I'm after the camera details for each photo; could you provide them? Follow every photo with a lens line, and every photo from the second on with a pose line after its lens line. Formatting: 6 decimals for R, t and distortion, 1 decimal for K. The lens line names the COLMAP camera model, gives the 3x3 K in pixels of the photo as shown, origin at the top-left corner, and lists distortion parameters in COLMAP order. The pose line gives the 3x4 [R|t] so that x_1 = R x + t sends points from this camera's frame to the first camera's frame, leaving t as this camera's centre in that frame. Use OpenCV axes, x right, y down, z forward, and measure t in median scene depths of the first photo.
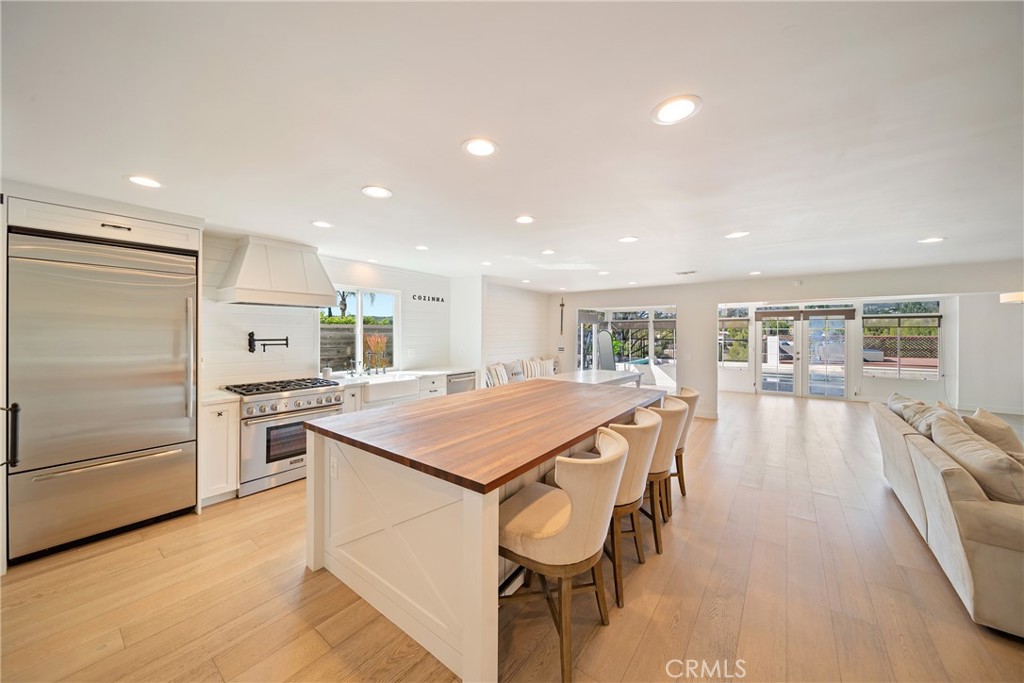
lens RADIAL K [[361.9, 0, 511.0], [0, 361.9, 332.9], [0, 0, 1]] dist [-0.002333, -0.000181]
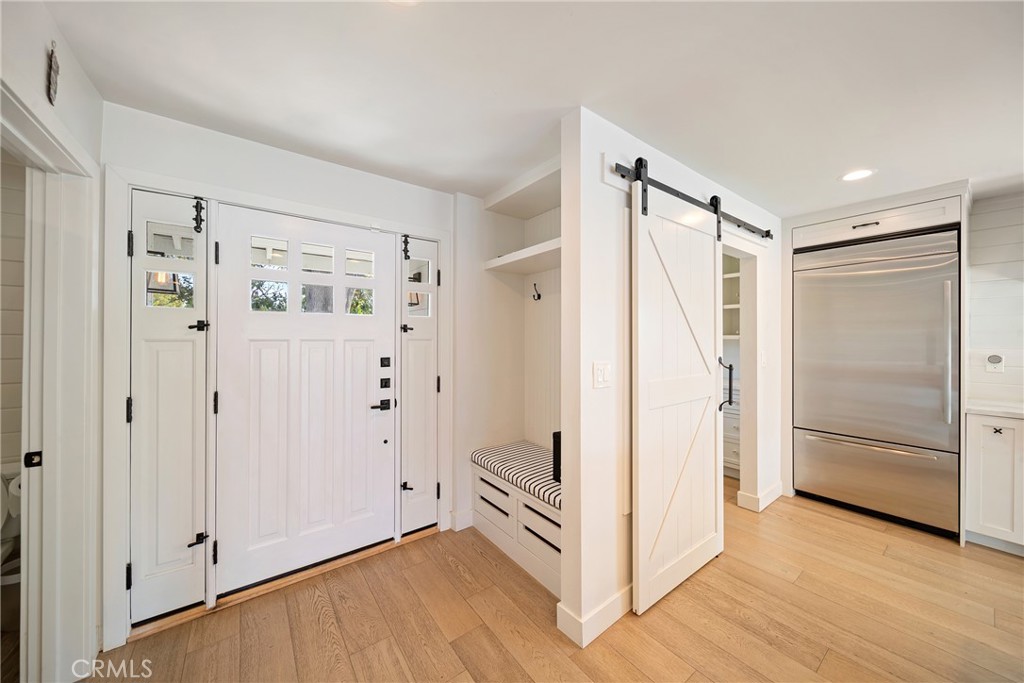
lens RADIAL K [[360.9, 0, 512.3], [0, 360.9, 337.5], [0, 0, 1]] dist [-0.000264, -0.000366]
pose [[-0.273957, -0.007657, -0.961711, 0.072221], [-0.006794, 0.999959, -0.006026, 0.017692], [0.961718, 0.004883, -0.273998, 0.095703]]
